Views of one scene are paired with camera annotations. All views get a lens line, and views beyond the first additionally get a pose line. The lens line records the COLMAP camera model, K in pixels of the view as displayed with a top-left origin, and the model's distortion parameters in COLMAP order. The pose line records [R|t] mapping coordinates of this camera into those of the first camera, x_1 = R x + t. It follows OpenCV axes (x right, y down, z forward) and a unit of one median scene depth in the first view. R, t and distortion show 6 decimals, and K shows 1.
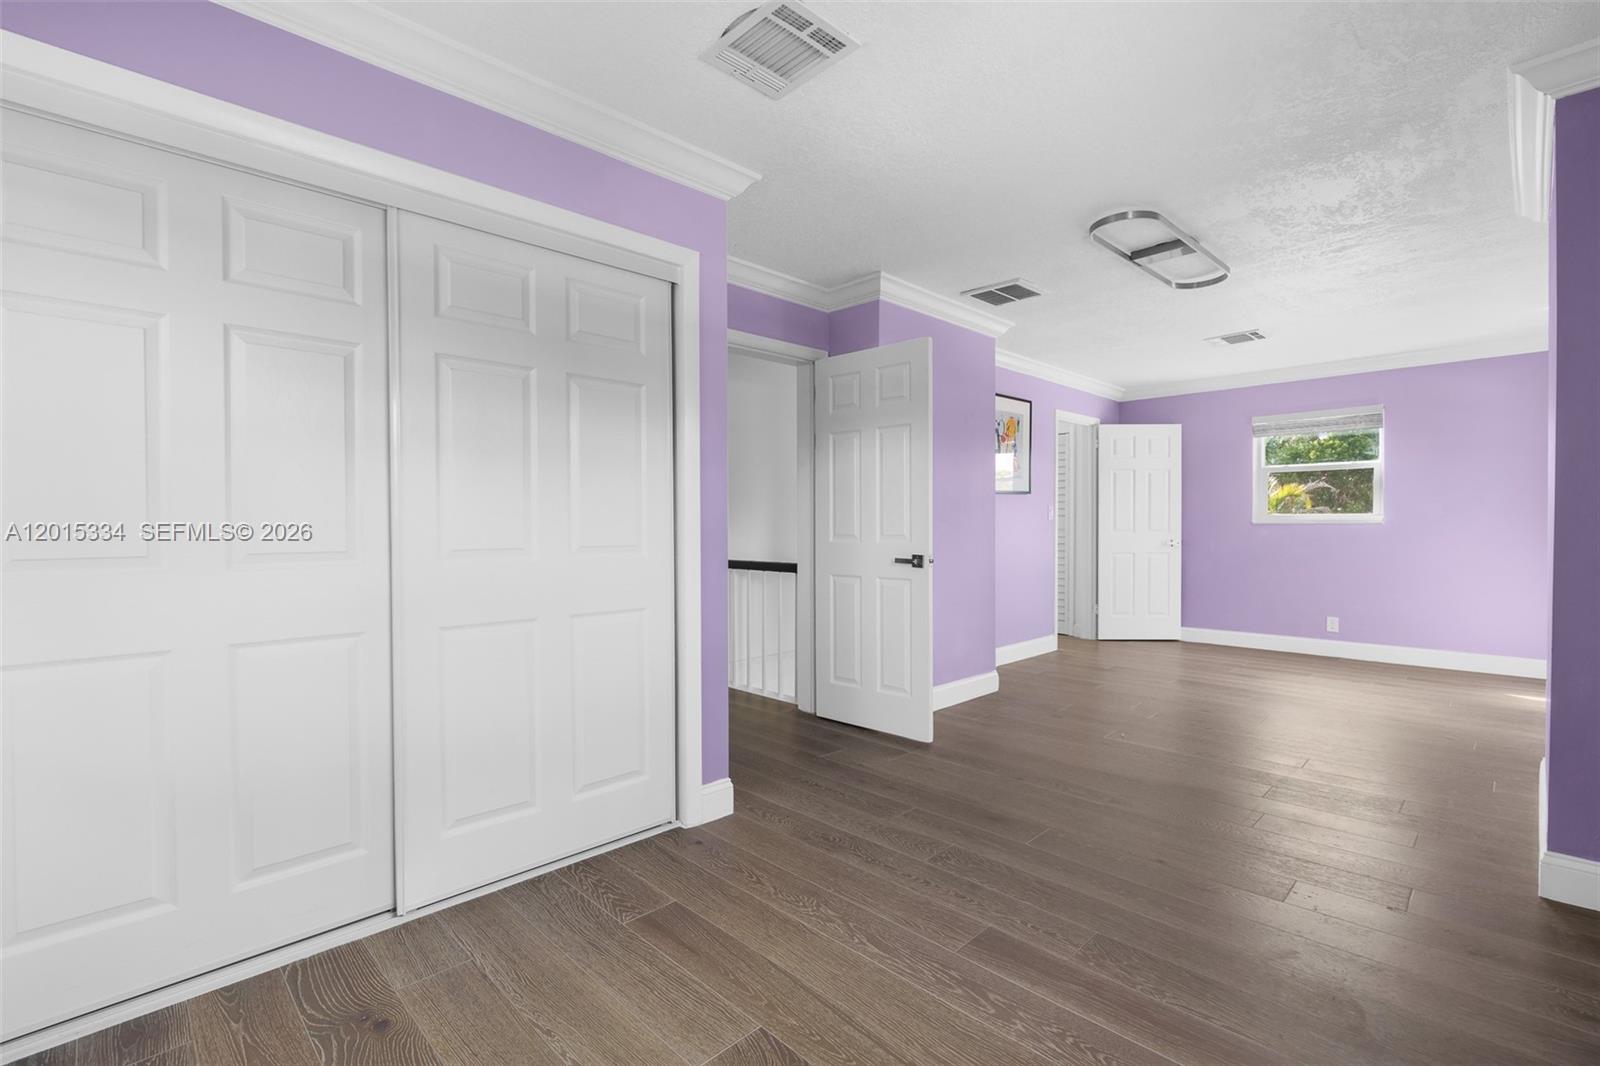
lens RADIAL K [[720.4, 0, 797.2], [0, 720.4, 529.8], [0, 0, 1]] dist [-0.002155, -0.000299]
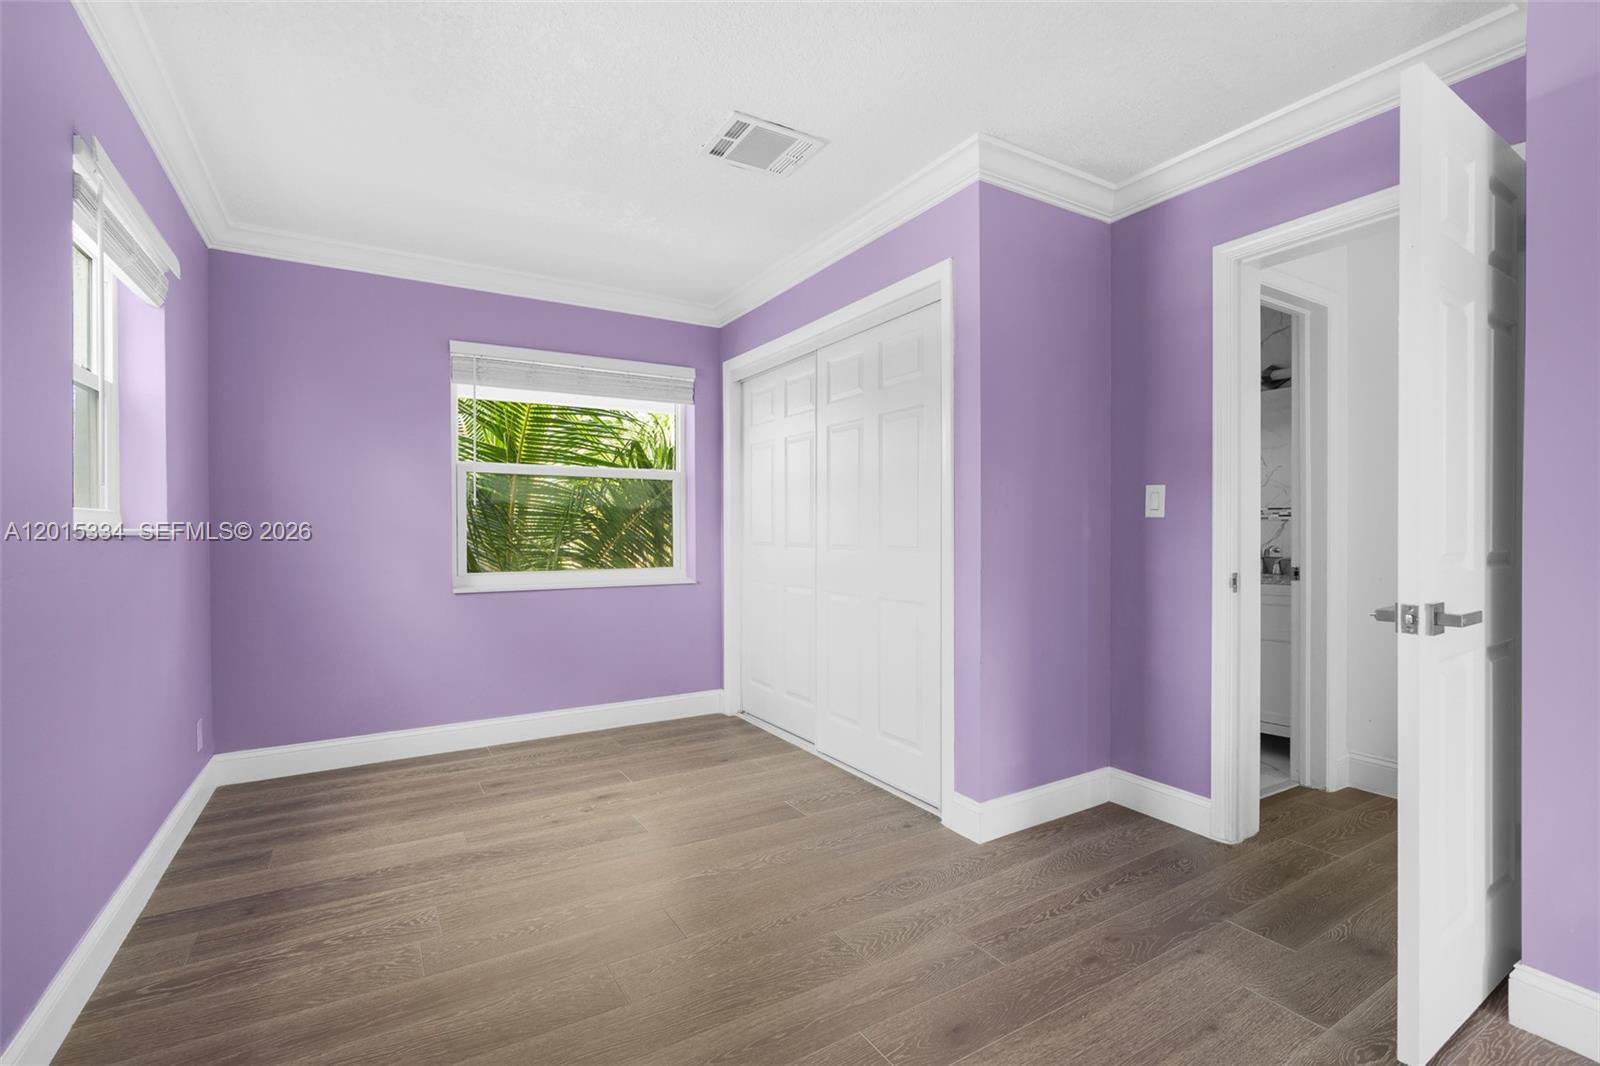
lens RADIAL K [[720.4, 0, 798.0], [0, 720.4, 534.1], [0, 0, 1]] dist [-0.002155, -0.000299]
pose [[-0.227257, 0.006628, -0.973812, 1.061739], [-0.006613, 0.999943, 0.008350, -0.007472], [0.973812, 0.008338, -0.227200, 1.223143]]
